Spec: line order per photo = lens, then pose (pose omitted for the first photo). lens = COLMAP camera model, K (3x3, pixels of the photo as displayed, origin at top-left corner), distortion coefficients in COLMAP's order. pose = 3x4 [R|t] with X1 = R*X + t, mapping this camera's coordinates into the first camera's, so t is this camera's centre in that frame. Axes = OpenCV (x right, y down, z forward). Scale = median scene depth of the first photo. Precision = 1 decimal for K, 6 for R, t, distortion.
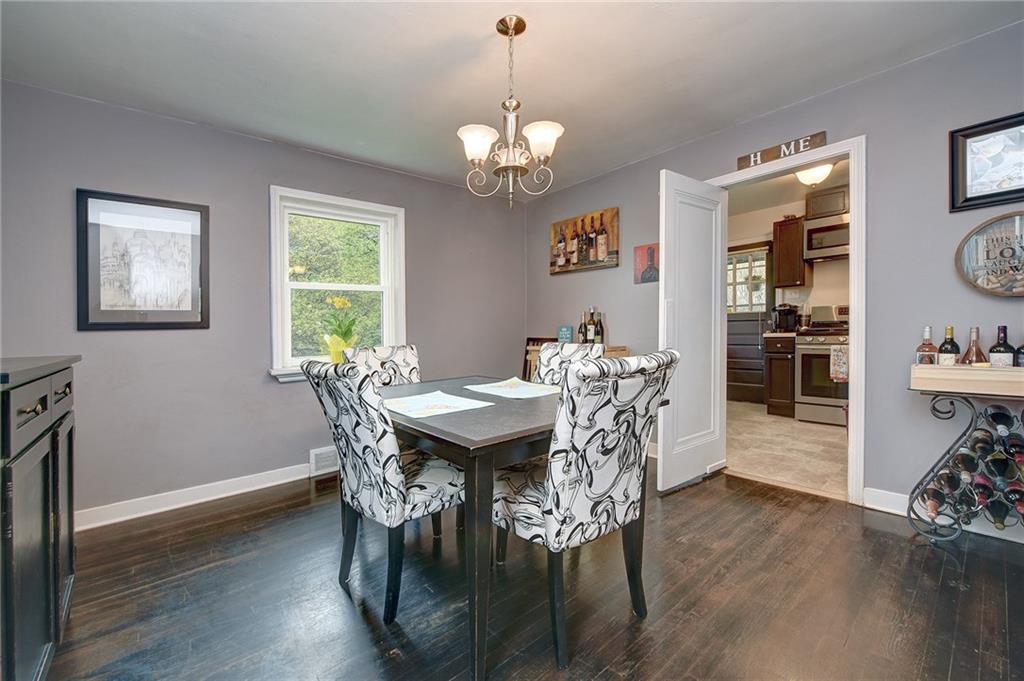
lens RADIAL K [[410.2, 0, 476.9], [0, 410.2, 334.7], [0, 0, 1]] dist [-0.000471, -0.005886]
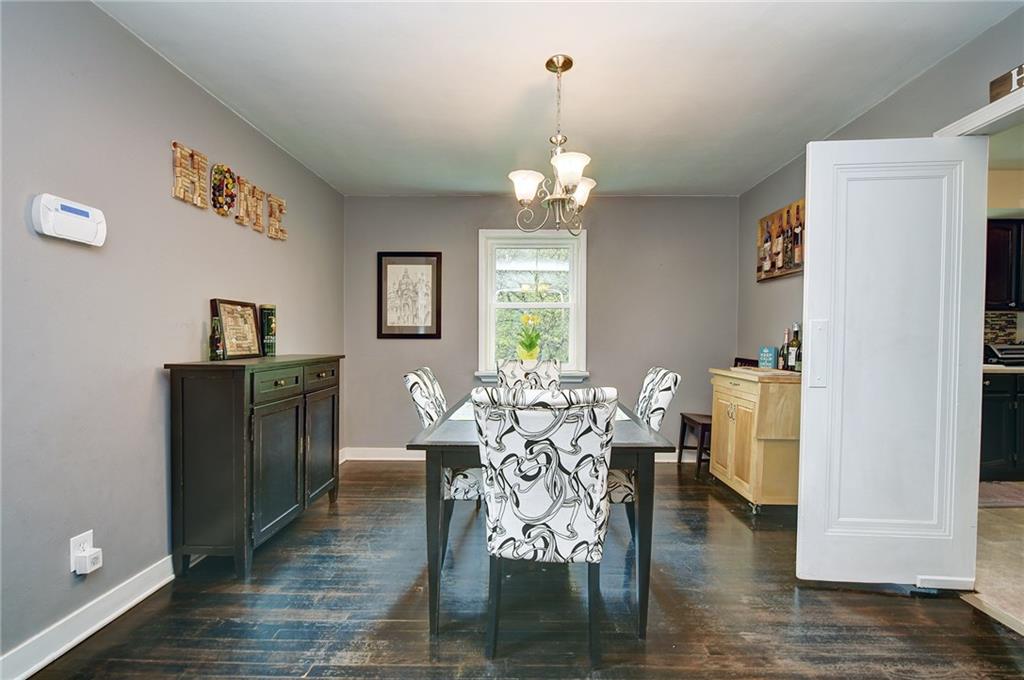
lens RADIAL K [[415.2, 0, 512.0], [0, 415.2, 340.0], [0, 0, 1]] dist [-0.007720, -0.000010]
pose [[0.753517, 0.032192, -0.656640, 0.522001], [-0.030168, 0.999441, 0.014379, -0.042983], [0.656736, 0.008975, 0.754067, 0.092886]]
